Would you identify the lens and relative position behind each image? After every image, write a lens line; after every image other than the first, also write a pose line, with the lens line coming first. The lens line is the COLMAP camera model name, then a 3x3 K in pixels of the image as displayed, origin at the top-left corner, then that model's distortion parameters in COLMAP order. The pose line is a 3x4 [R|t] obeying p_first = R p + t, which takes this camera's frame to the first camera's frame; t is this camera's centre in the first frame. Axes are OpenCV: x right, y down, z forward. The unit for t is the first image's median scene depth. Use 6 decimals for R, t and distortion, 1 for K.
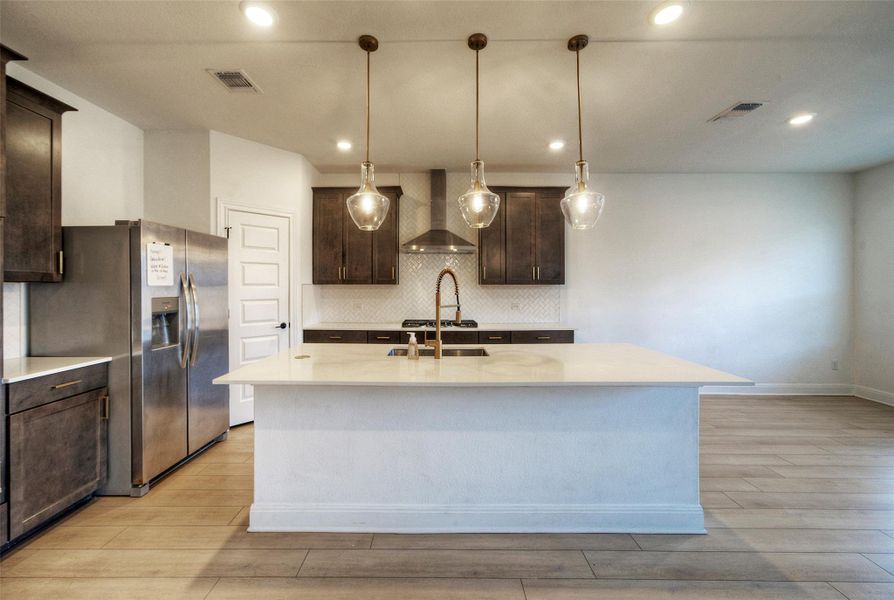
lens RADIAL K [[335.1, 0, 437.6], [0, 335.1, 289.1], [0, 0, 1]] dist [0.004276, 0.000414]
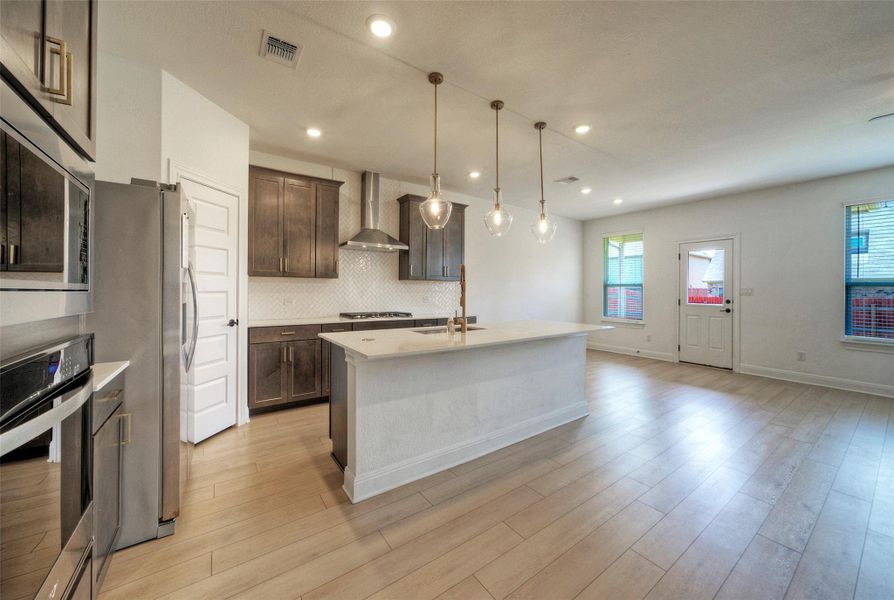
lens RADIAL K [[346.8, 0, 451.3], [0, 346.8, 292.6], [0, 0, 1]] dist [0.001173, 0.000406]
pose [[0.795164, -0.001281, 0.606393, -0.640080], [0.002209, 0.999997, -0.000784, 0.039519], [-0.606390, 0.001964, 0.795165, -0.033263]]
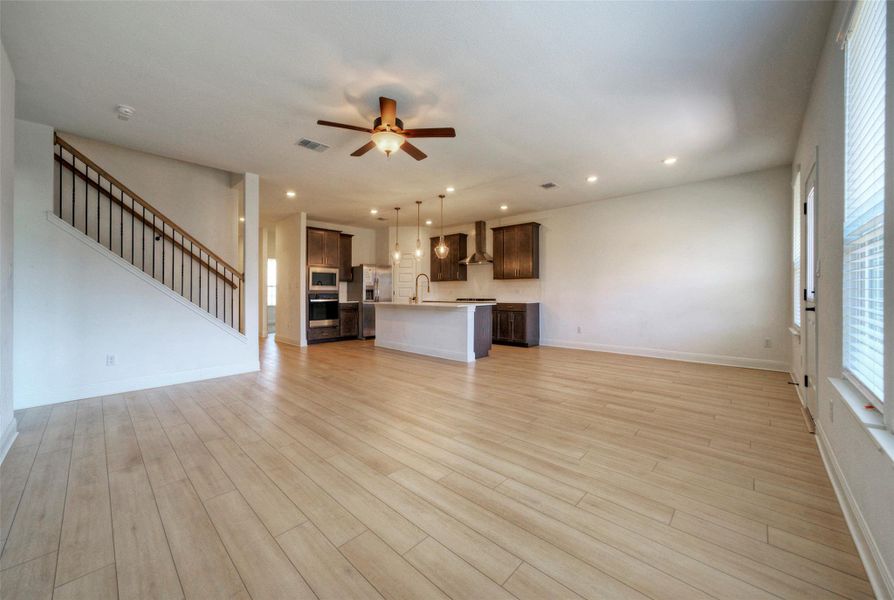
lens RADIAL K [[335.1, 0, 446.0], [0, 335.1, 291.1], [0, 0, 1]] dist [0.004276, 0.000414]
pose [[0.734869, -0.005569, -0.678187, 1.620509], [0.003341, 0.999984, -0.004592, 0.077853], [0.678201, 0.001109, 0.734875, -0.764728]]
